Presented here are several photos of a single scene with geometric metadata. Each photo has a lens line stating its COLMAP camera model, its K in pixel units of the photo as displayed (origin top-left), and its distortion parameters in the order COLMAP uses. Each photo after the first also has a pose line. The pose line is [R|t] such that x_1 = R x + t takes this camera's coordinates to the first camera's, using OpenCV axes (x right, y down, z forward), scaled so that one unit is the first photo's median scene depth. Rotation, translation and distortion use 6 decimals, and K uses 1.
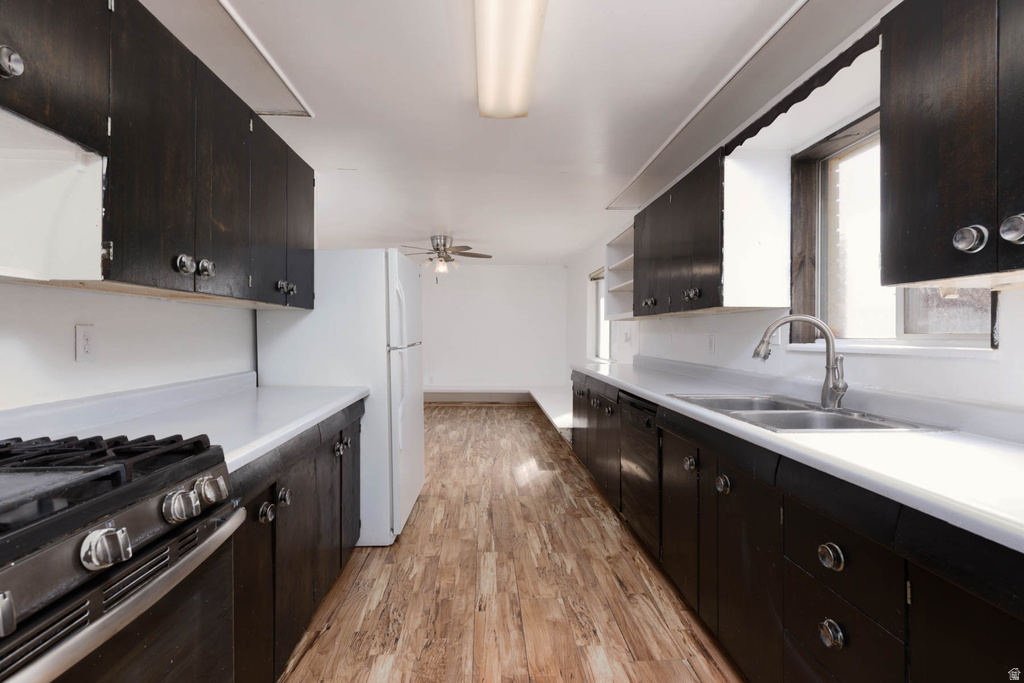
lens RADIAL K [[457.6, 0, 512.0], [0, 457.6, 341.5], [0, 0, 1]] dist [0.002559, 0.000193]
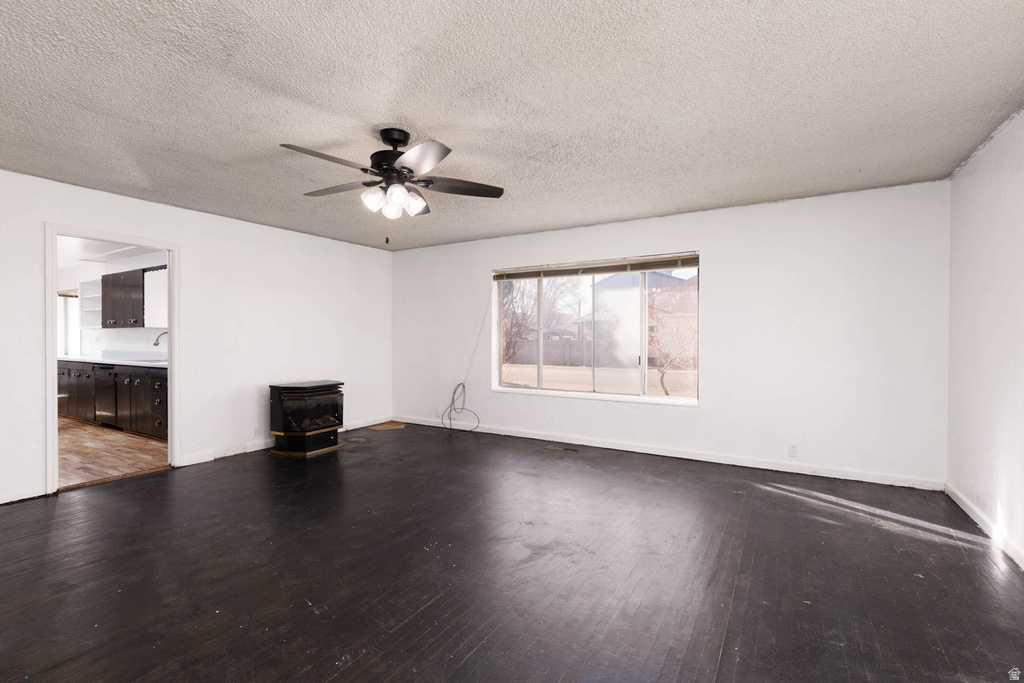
lens RADIAL K [[457.6, 0, 512.0], [0, 457.6, 341.5], [0, 0, 1]] dist [0.002559, 0.000193]
pose [[0.551920, -0.007703, 0.833861, -0.575239], [0.014406, 0.999896, -0.000298, 0.039256], [-0.833772, 0.012177, 0.551974, -2.206531]]
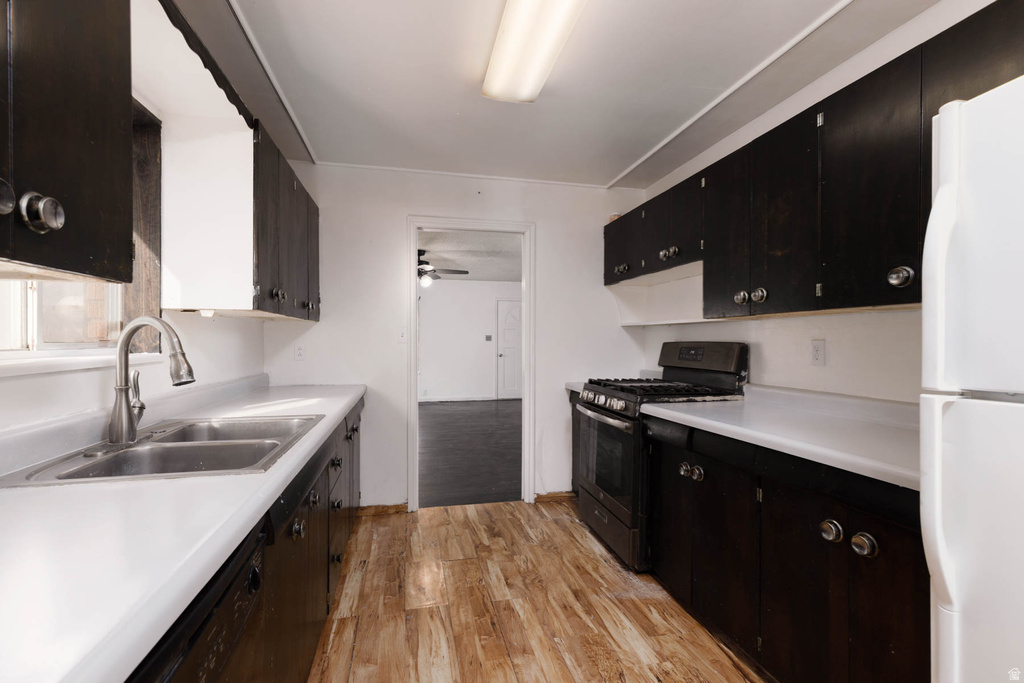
lens RADIAL K [[457.6, 0, 512.0], [0, 457.6, 341.5], [0, 0, 1]] dist [0.002559, 0.000193]
pose [[-0.985356, -0.006534, -0.170382, 0.215991], [-0.008951, 0.999870, 0.013418, -0.037426], [0.170272, 0.014746, -0.985287, 1.997178]]
